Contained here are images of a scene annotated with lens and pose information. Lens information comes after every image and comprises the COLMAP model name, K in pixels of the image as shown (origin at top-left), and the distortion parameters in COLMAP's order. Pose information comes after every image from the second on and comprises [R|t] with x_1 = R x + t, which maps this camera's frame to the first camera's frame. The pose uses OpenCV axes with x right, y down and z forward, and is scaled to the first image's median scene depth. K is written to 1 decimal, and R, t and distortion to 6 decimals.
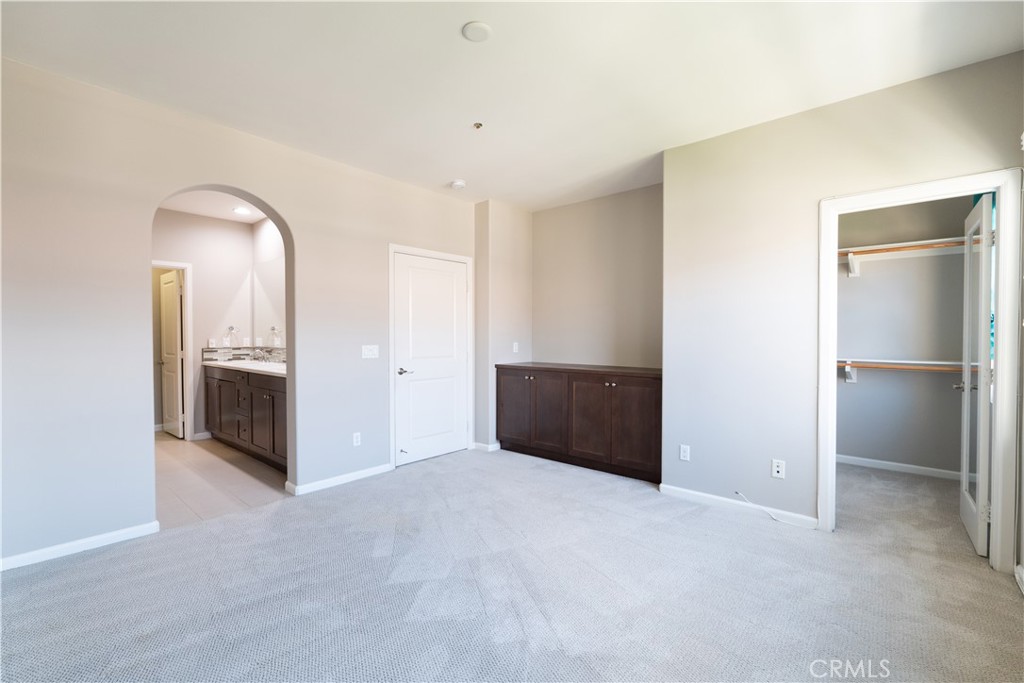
lens RADIAL K [[451.7, 0, 512.0], [0, 451.7, 341.5], [0, 0, 1]] dist [-0.000099, 0.000017]
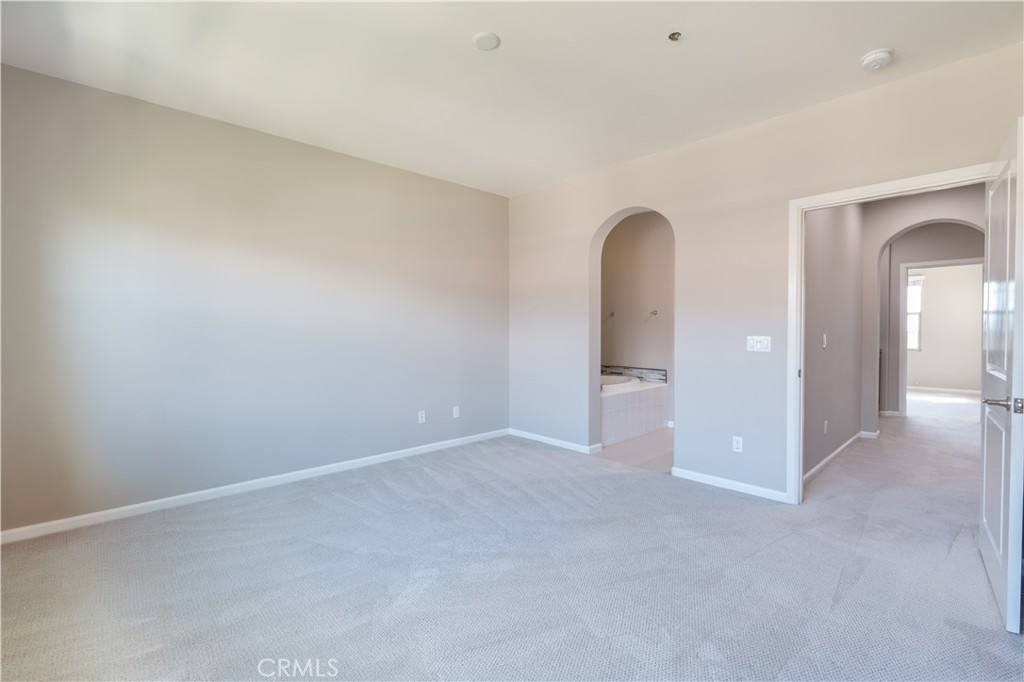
lens RADIAL K [[451.7, 0, 512.0], [0, 451.7, 341.0], [0, 0, 1]] dist [-0.000099, 0.000017]
pose [[-0.096698, 0.025899, -0.994977, 0.553174], [-0.006992, 0.999619, 0.026699, -0.000977], [0.995289, 0.009538, -0.096480, 0.651647]]
